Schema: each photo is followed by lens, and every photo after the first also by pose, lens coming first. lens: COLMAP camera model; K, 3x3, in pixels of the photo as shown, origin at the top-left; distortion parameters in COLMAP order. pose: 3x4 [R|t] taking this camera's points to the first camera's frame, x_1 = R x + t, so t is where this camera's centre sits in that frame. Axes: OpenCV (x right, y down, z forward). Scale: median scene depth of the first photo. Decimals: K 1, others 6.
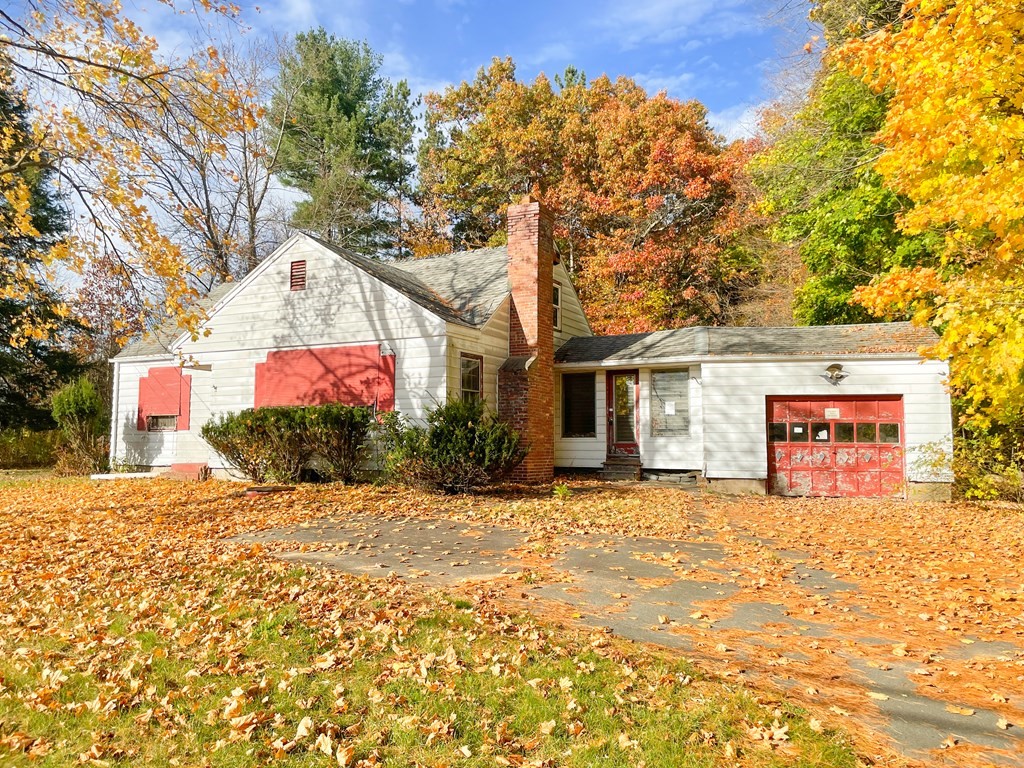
lens RADIAL K [[800.2, 0, 512.0], [0, 800.2, 384.0], [0, 0, 1]] dist [0.138395, -0.168298]
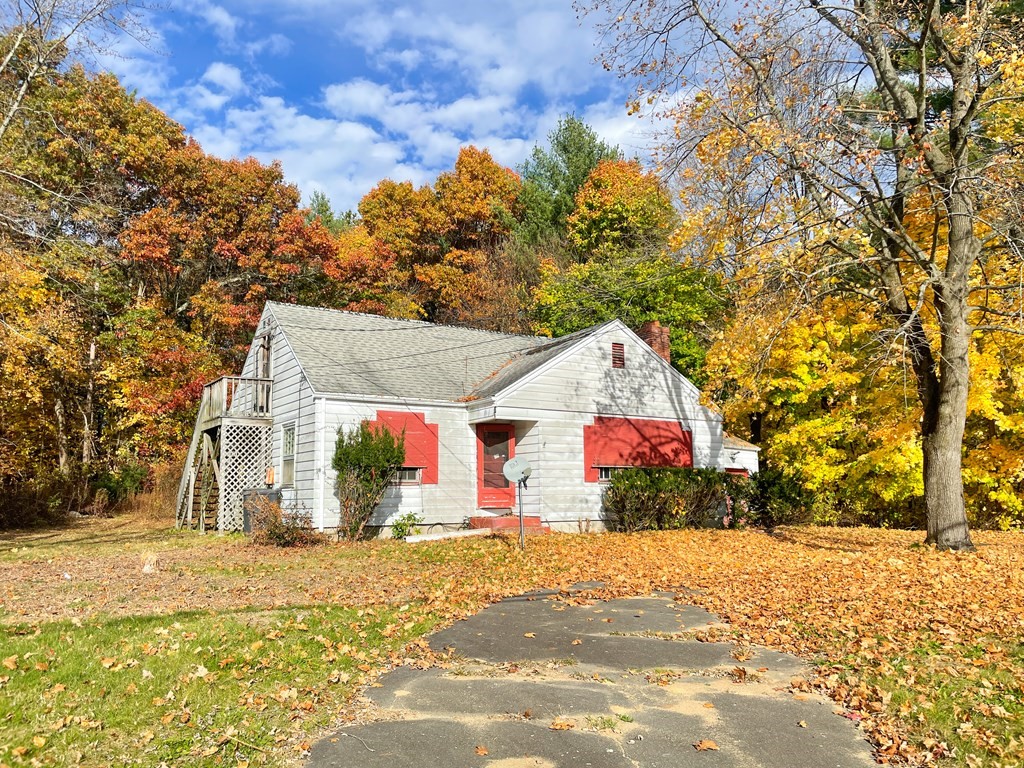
lens RADIAL K [[800.2, 0, 512.0], [0, 800.2, 384.0], [0, 0, 1]] dist [0.138395, -0.168298]
pose [[0.471435, 0.114208, 0.874475, -1.461256], [-0.062787, 0.993409, -0.095893, 0.032144], [-0.879663, -0.009699, 0.475499, 0.619823]]
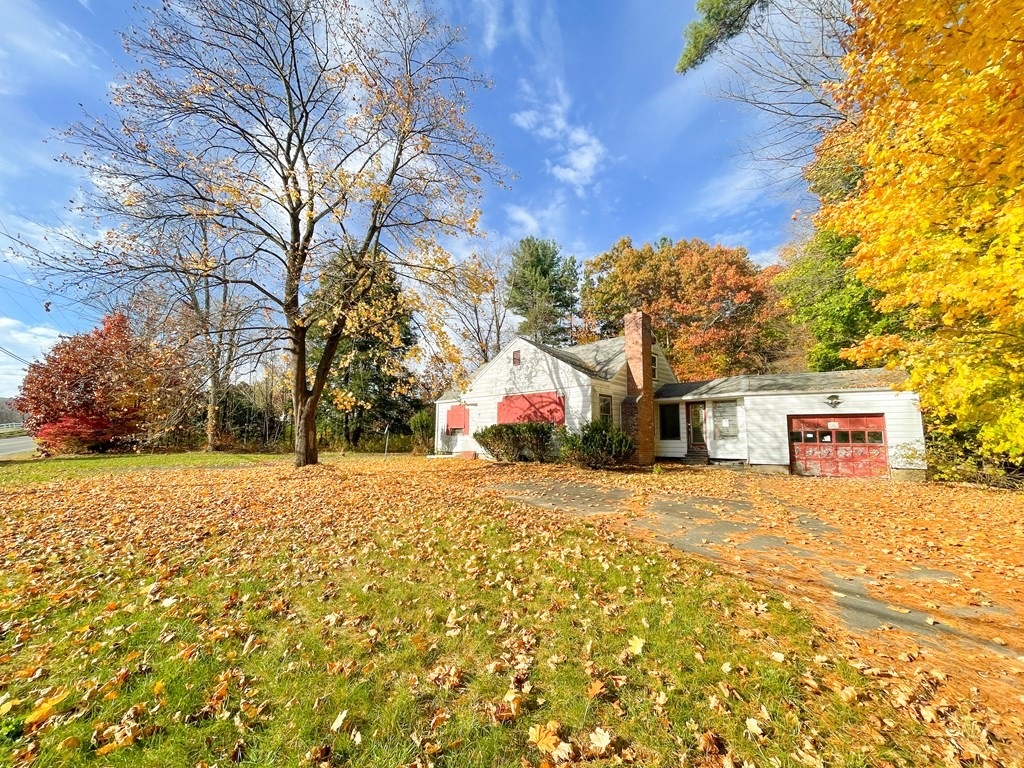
lens RADIAL K [[422.3, 0, 512.2], [0, 422.3, 398.3], [0, 0, 1]] dist [0.022754, 0.000093]
pose [[0.959981, -0.024020, -0.279035, 0.015810], [0.015131, 0.999308, -0.033967, 0.001171], [0.279658, 0.028385, 0.959680, -0.005955]]
